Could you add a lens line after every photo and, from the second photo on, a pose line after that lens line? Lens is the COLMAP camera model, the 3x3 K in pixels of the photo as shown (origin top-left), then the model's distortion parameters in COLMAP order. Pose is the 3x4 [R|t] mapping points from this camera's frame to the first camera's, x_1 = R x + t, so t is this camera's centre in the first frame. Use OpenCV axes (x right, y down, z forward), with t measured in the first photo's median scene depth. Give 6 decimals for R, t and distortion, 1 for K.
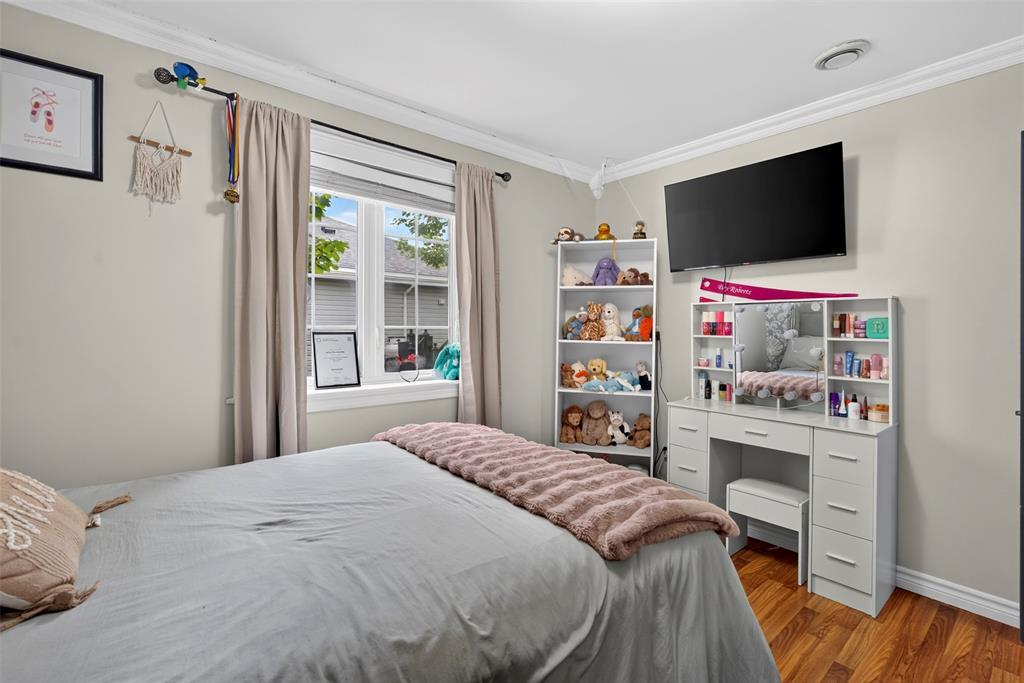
lens RADIAL K [[458.4, 0, 510.1], [0, 458.4, 336.6], [0, 0, 1]] dist [-0.001186, -0.000024]
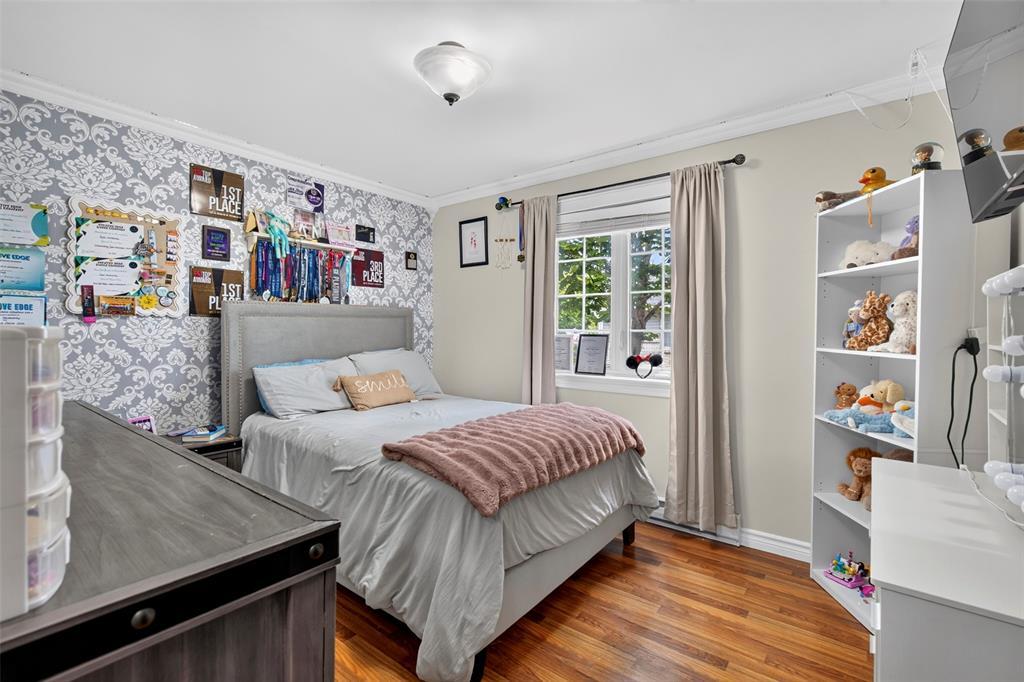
lens RADIAL K [[458.4, 0, 510.1], [0, 458.4, 336.1], [0, 0, 1]] dist [-0.001186, -0.000024]
pose [[0.209183, 0.010669, -0.977818, 0.835982], [-0.016745, 0.999833, 0.007327, -0.009362], [0.977733, 0.014841, 0.209327, 0.427738]]
